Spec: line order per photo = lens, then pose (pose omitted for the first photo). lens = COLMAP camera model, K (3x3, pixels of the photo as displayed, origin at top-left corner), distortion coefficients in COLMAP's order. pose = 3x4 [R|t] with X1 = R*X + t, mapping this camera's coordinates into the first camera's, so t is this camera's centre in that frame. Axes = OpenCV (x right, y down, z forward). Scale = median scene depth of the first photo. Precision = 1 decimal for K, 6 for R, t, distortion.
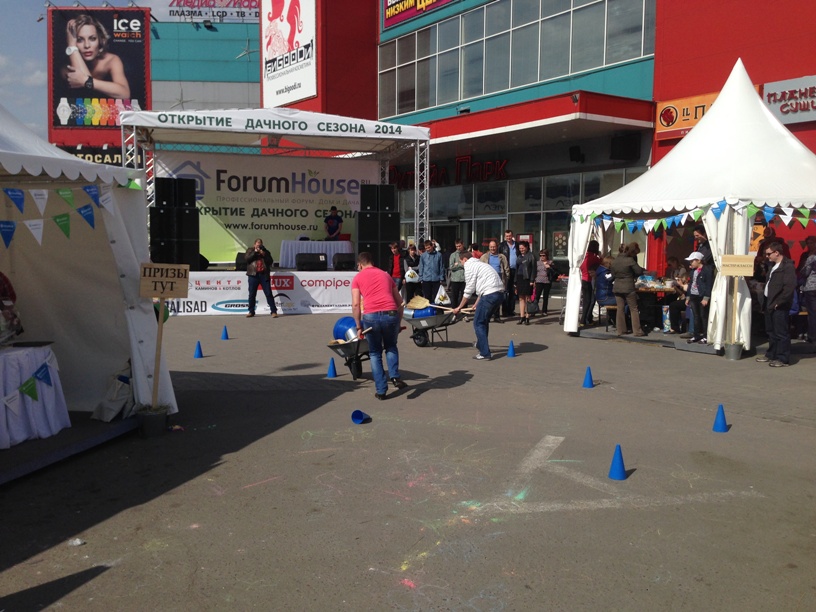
lens RADIAL K [[719.9, 0, 408.0], [0, 719.9, 306.0], [0, 0, 1]] dist [0.095025, -0.196179]
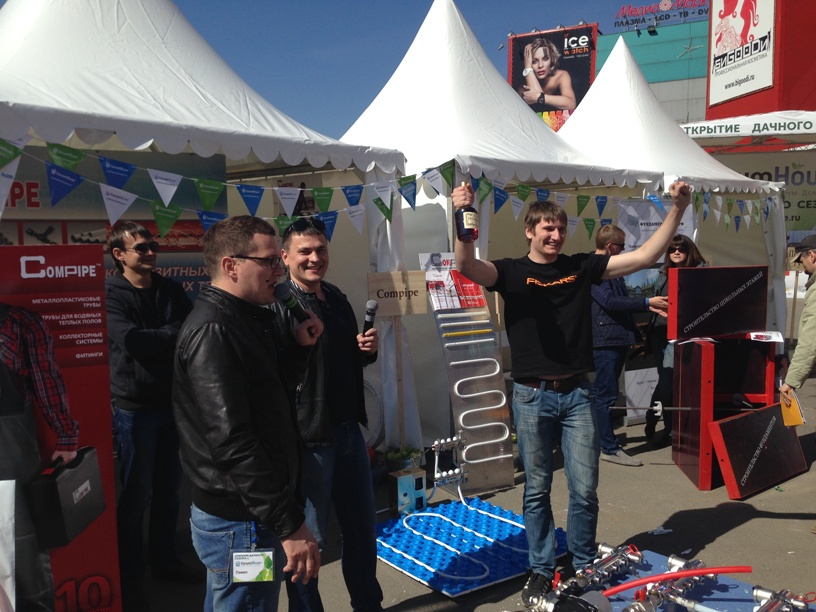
lens RADIAL K [[719.9, 0, 408.0], [0, 719.9, 306.0], [0, 0, 1]] dist [0.095025, -0.196179]
pose [[0.867868, 0.025084, -0.496162, -0.055494], [-0.020972, 0.999684, 0.013857, 0.008983], [0.496353, -0.001620, 0.868119, -0.112199]]
